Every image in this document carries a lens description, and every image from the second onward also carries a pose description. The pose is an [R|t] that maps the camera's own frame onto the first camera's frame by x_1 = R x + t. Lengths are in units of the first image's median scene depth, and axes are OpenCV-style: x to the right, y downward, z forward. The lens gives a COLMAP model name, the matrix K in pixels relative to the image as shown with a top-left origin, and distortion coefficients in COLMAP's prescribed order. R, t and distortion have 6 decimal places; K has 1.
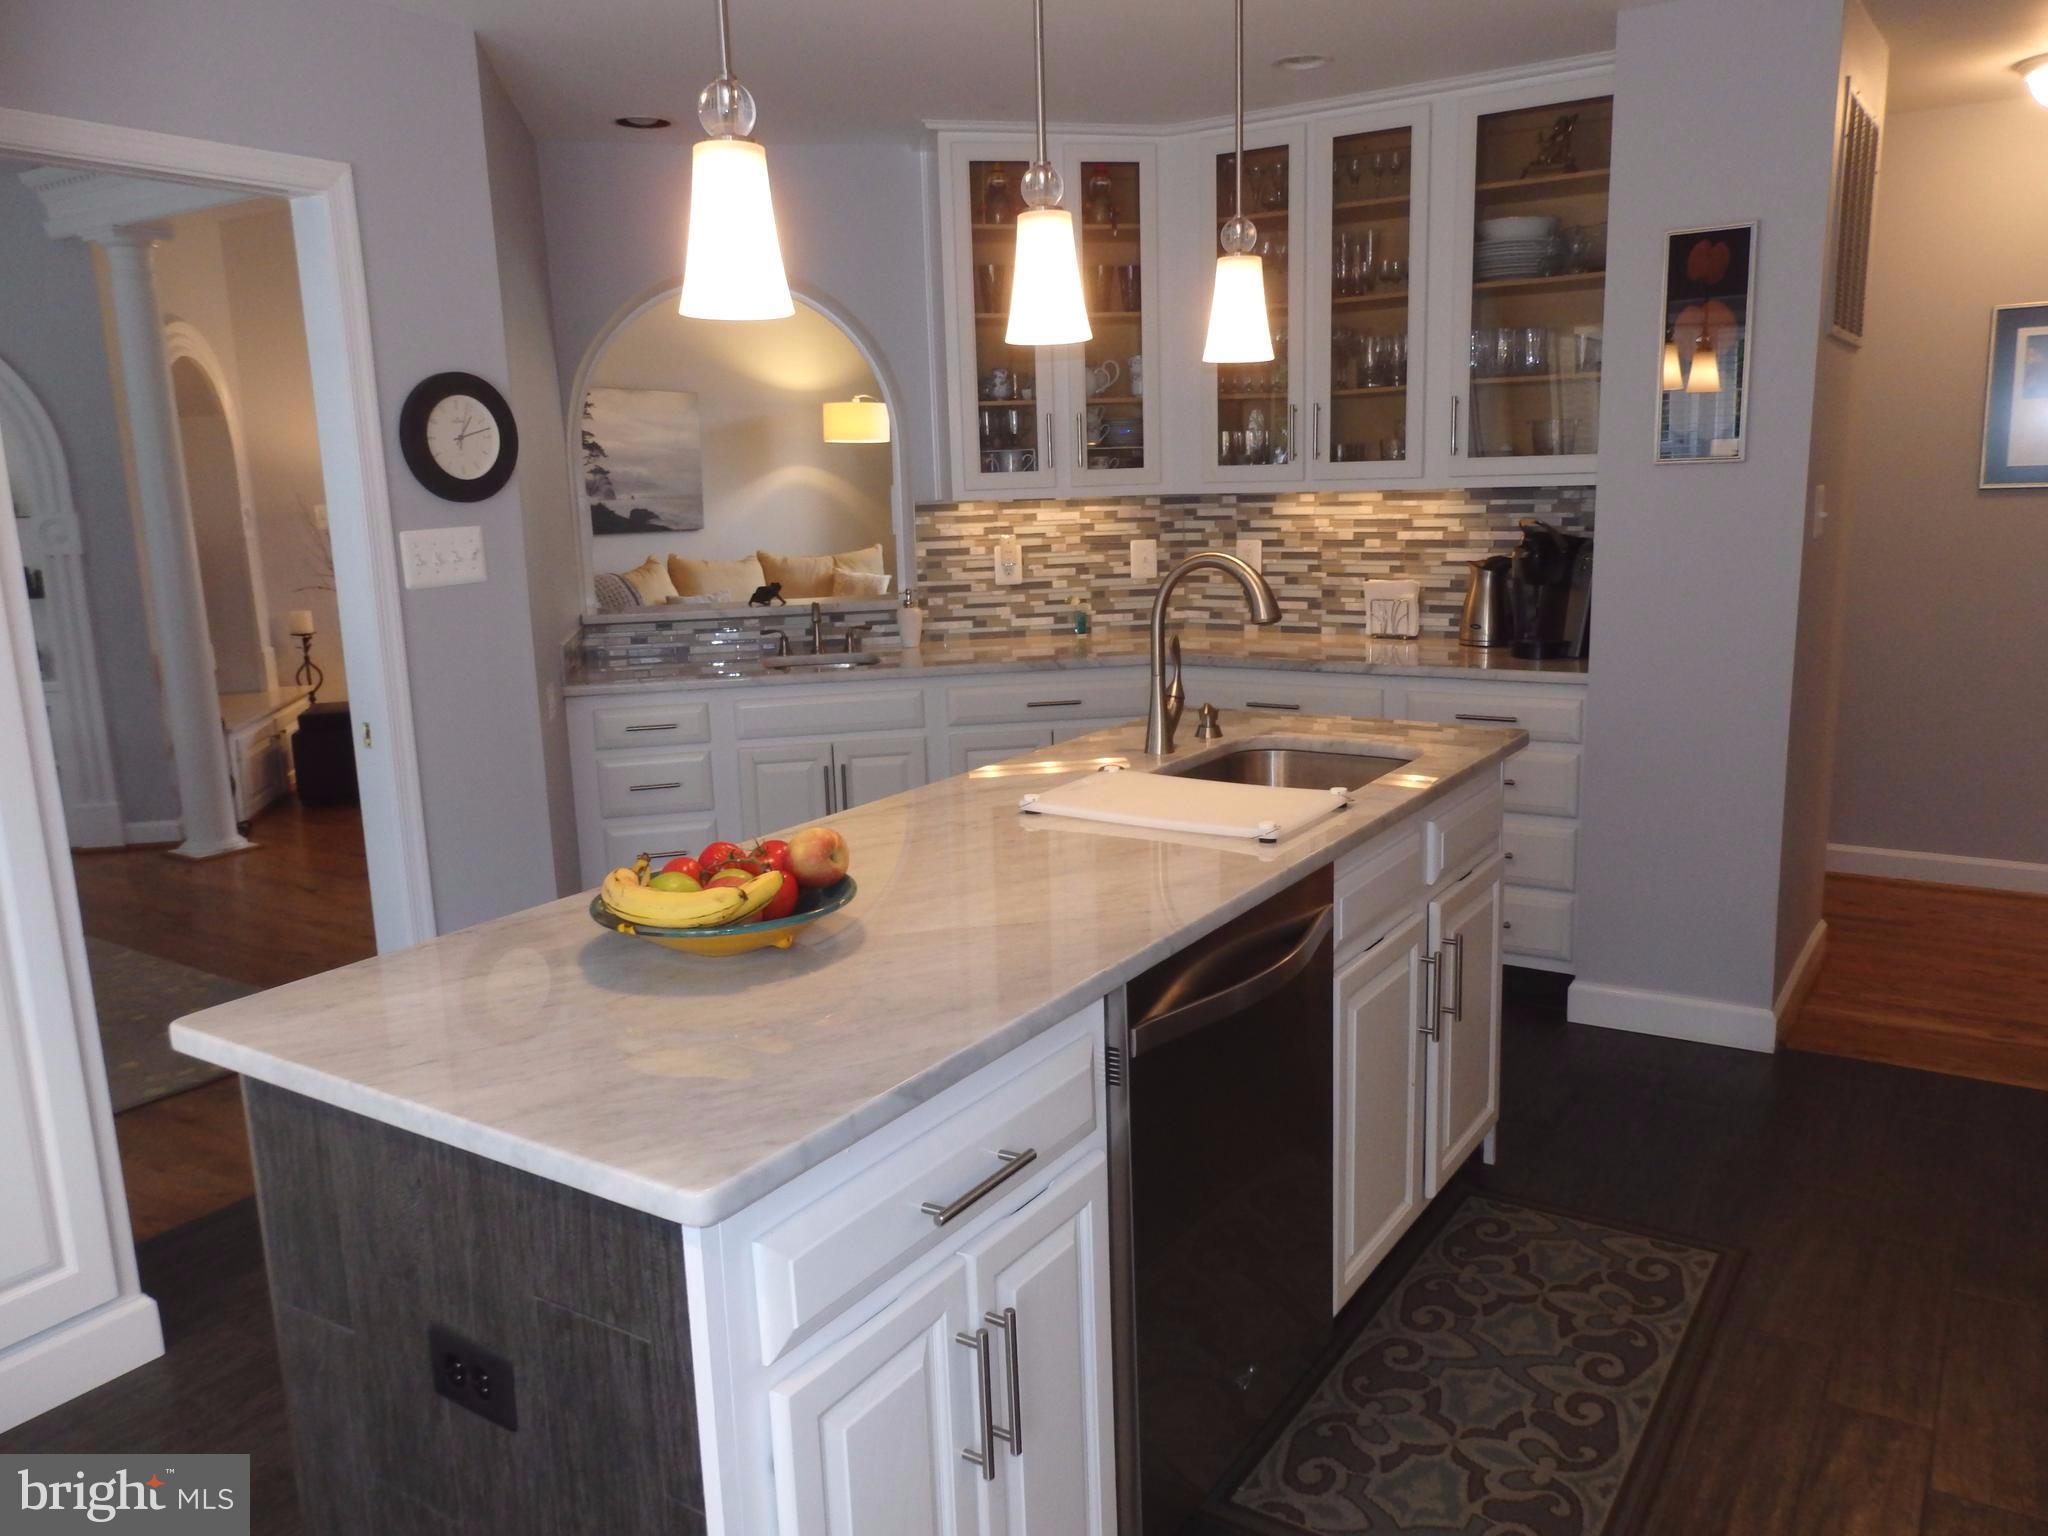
lens RADIAL K [[1509.8, 0, 1043.0], [0, 1509.8, 759.0], [0, 0, 1]] dist [-0.001325, -0.001045]
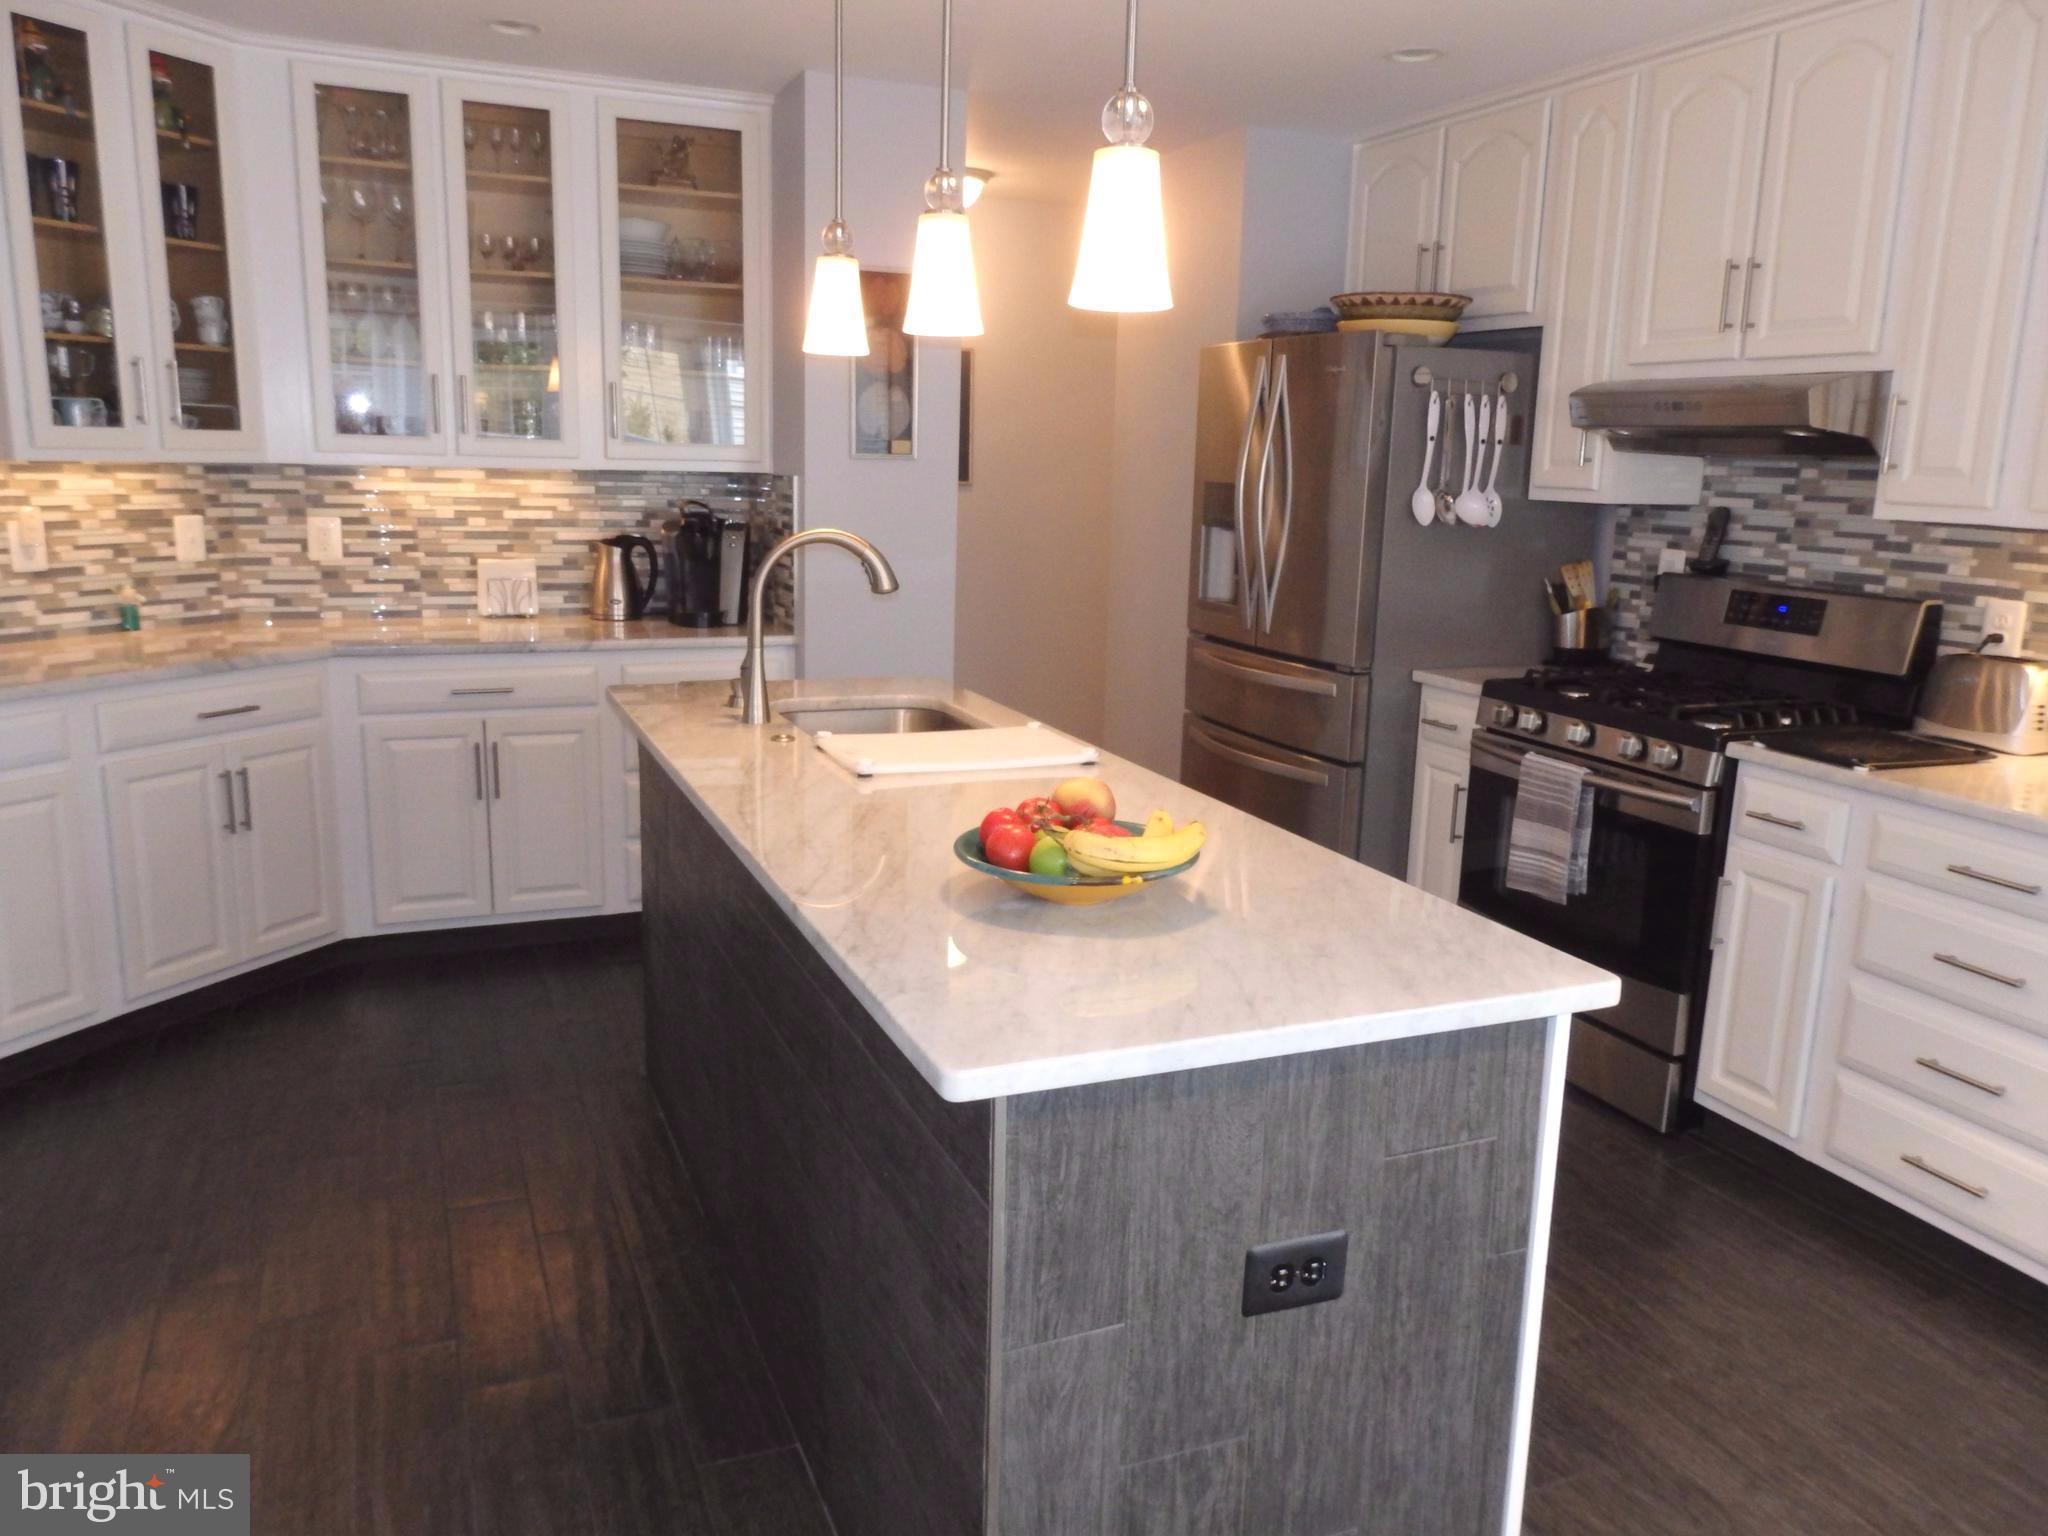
lens RADIAL K [[1509.8, 0, 1043.0], [0, 1509.8, 759.0], [0, 0, 1]] dist [-0.001325, -0.001045]
pose [[0.559949, -0.119582, 0.819852, -0.390015], [0.110996, 0.991437, 0.068800, -0.016905], [-0.821058, 0.052475, 0.568427, 0.148515]]
